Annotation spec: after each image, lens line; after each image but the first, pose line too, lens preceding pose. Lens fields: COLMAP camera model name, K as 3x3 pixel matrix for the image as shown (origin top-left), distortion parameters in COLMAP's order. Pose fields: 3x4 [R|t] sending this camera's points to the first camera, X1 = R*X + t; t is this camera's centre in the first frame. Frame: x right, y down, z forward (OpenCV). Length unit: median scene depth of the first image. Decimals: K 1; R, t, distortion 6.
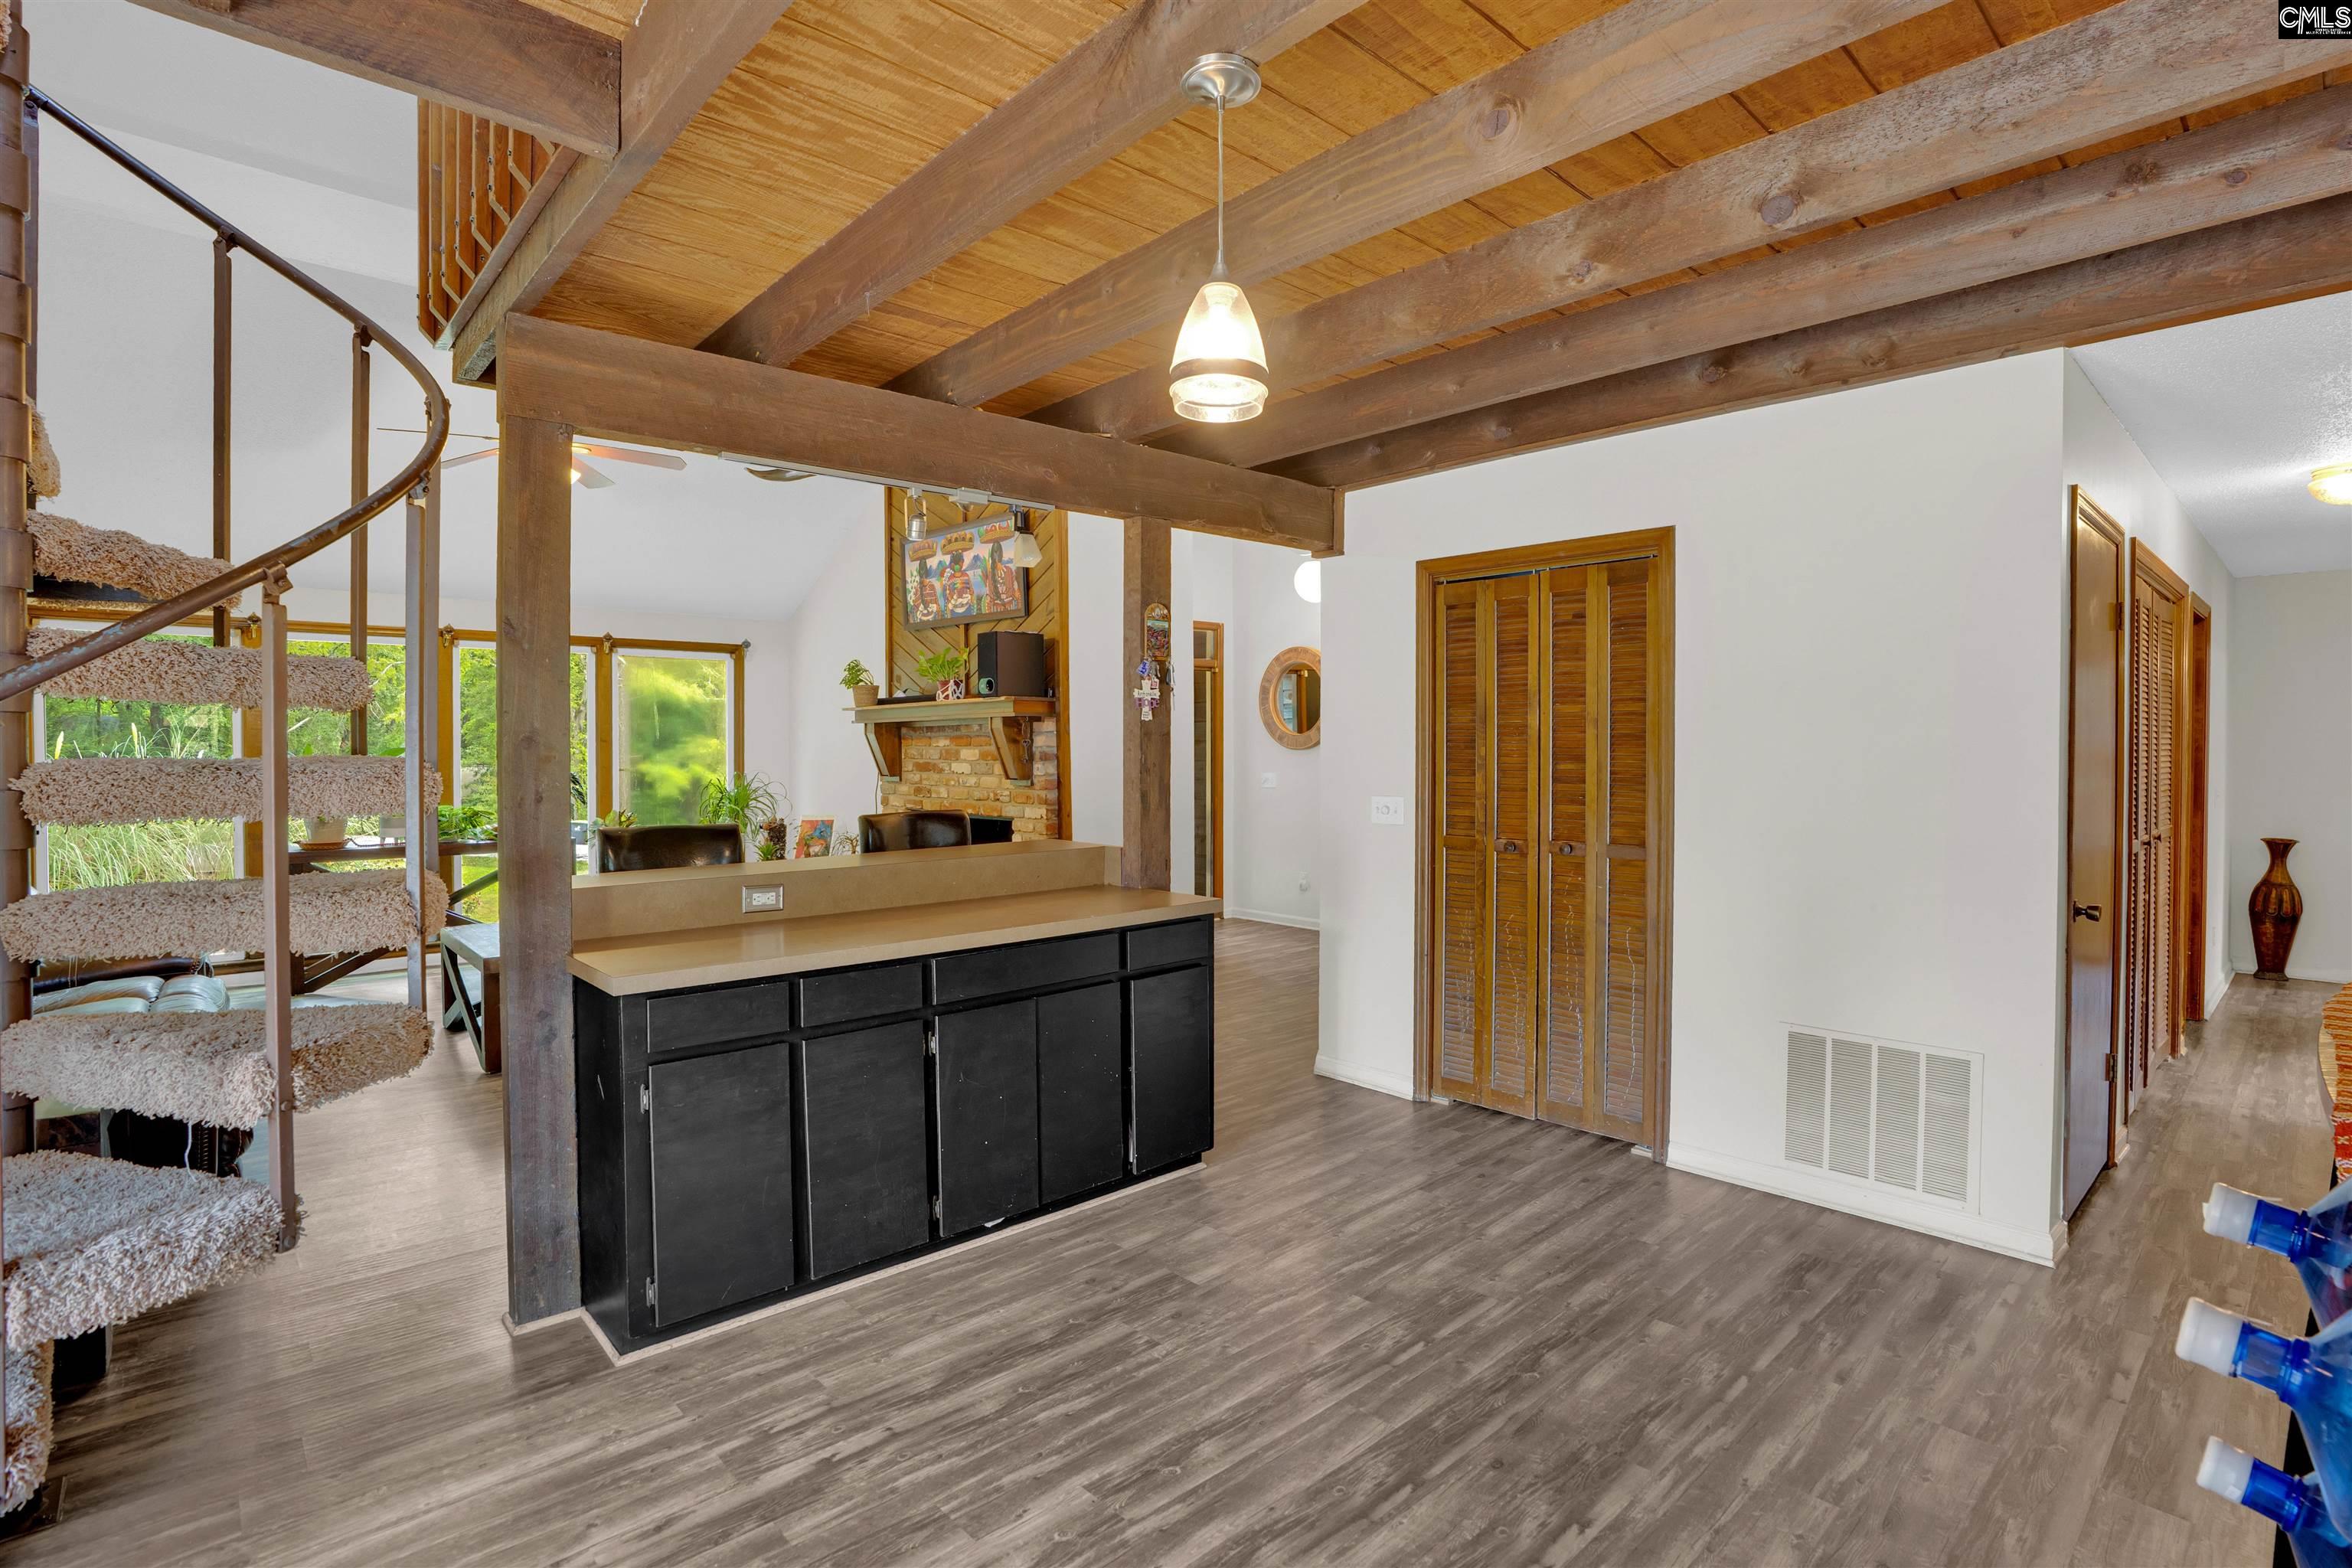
lens RADIAL K [[1135.7, 0, 1174.6], [0, 1135.7, 755.3], [0, 0, 1]] dist [-0.091294, 0.054378]
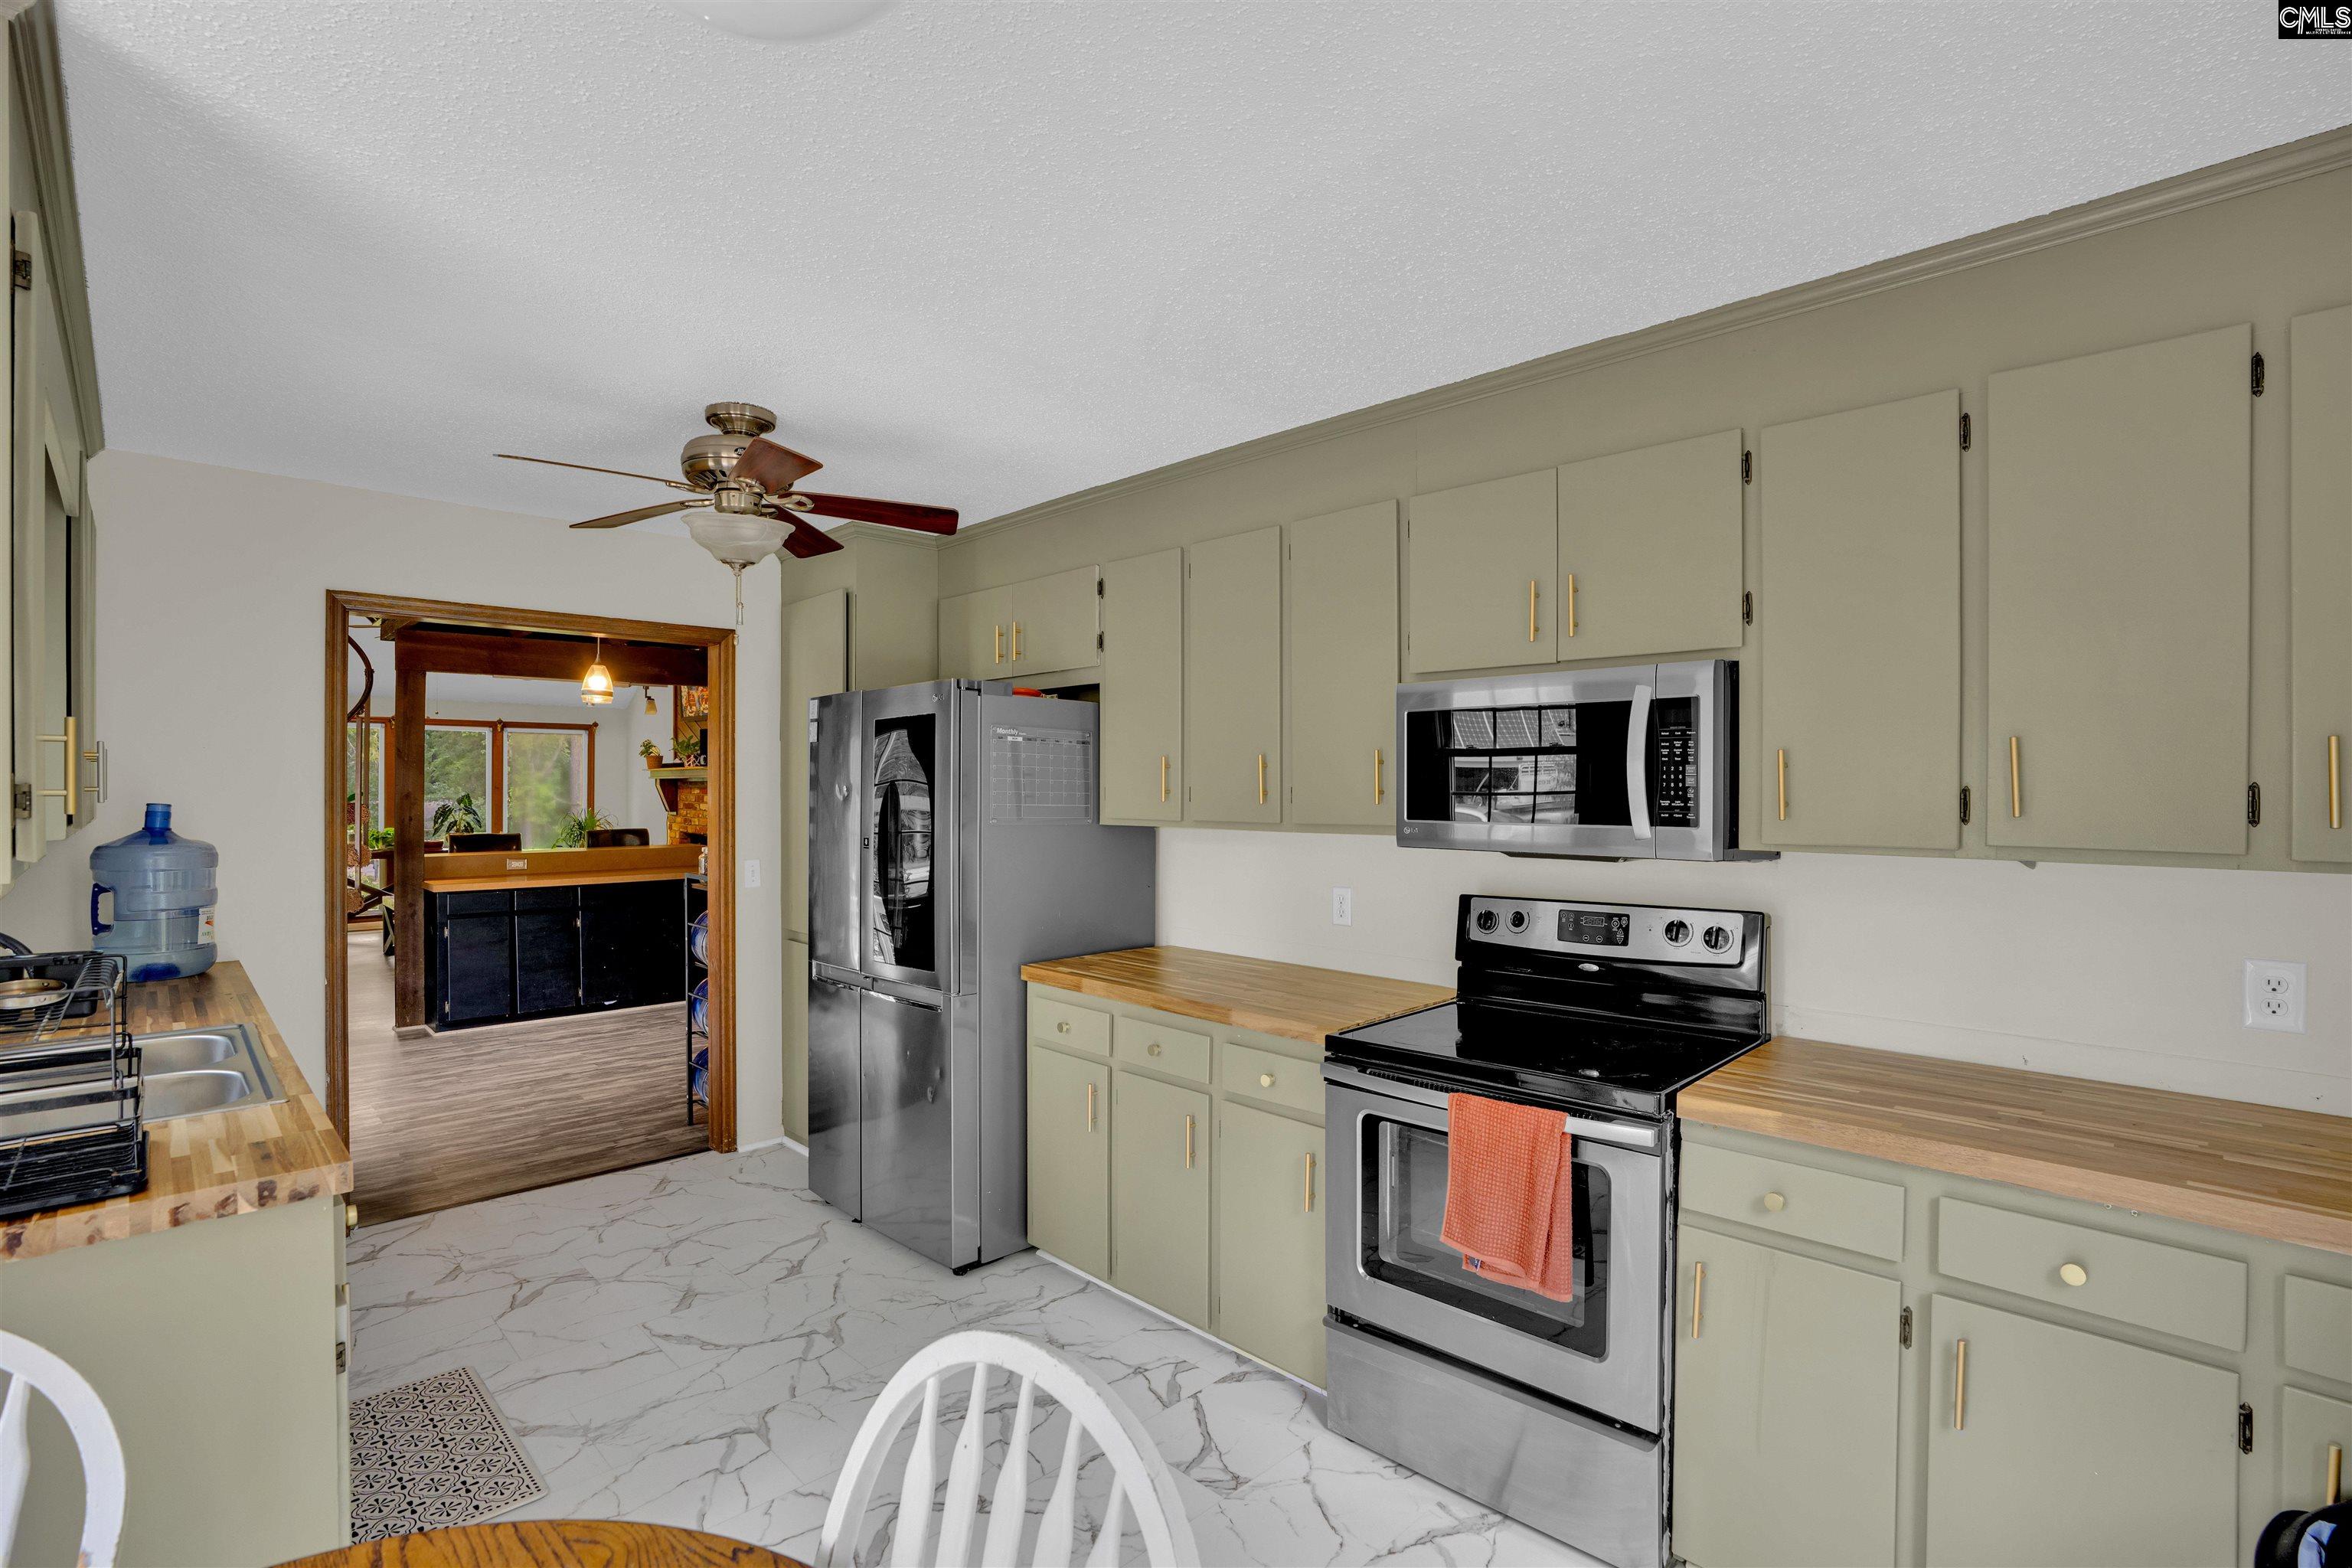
lens RADIAL K [[1110.7, 0, 1176.0], [0, 1110.7, 784.0], [0, 0, 1]] dist [-0.064321, 0.023306]
pose [[0.999625, 0.006858, 0.026499, 0.461959], [-0.006627, 0.999939, -0.008792, -0.012737], [-0.026558, 0.008614, 0.999610, -0.632514]]
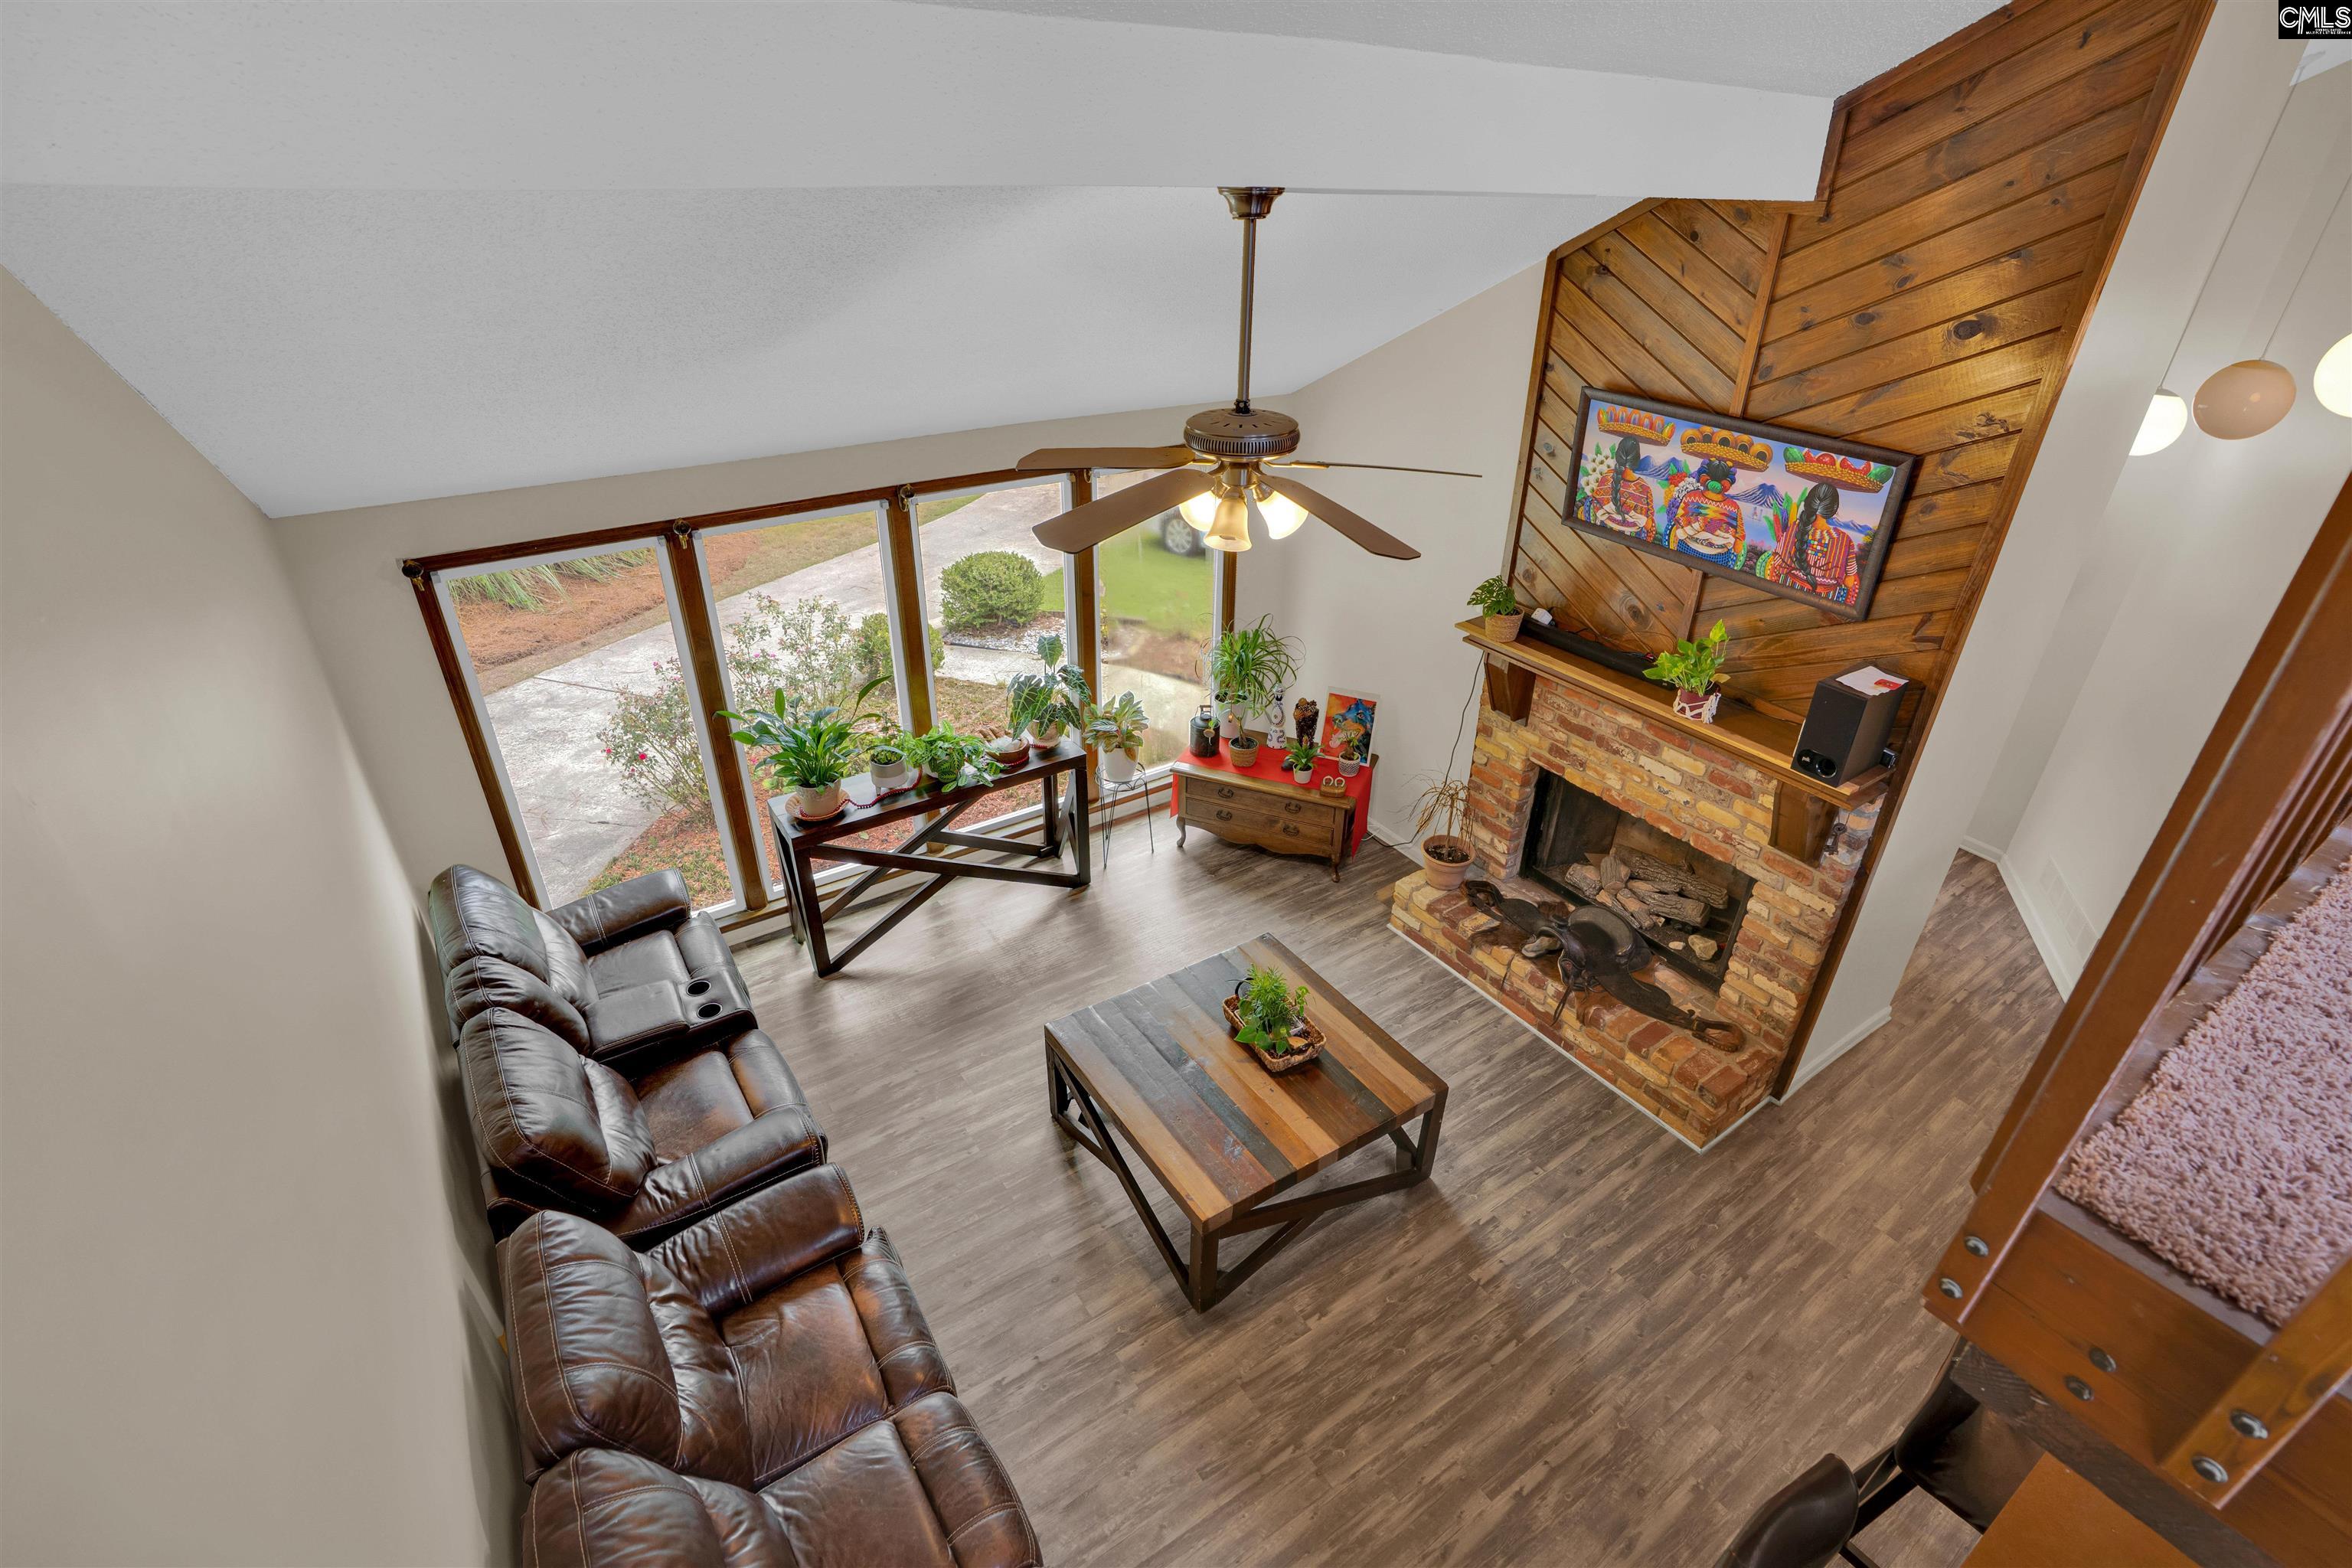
lens RADIAL K [[1088.5, 0, 1181.8], [0, 1088.5, 782.5], [0, 0, 1]] dist [-0.058753, 0.024557]
pose [[0.989511, 0.083499, -0.117883, -0.410946], [-0.014815, 0.870382, 0.492154, -0.317819], [0.143698, -0.485246, 0.862489, 0.357261]]
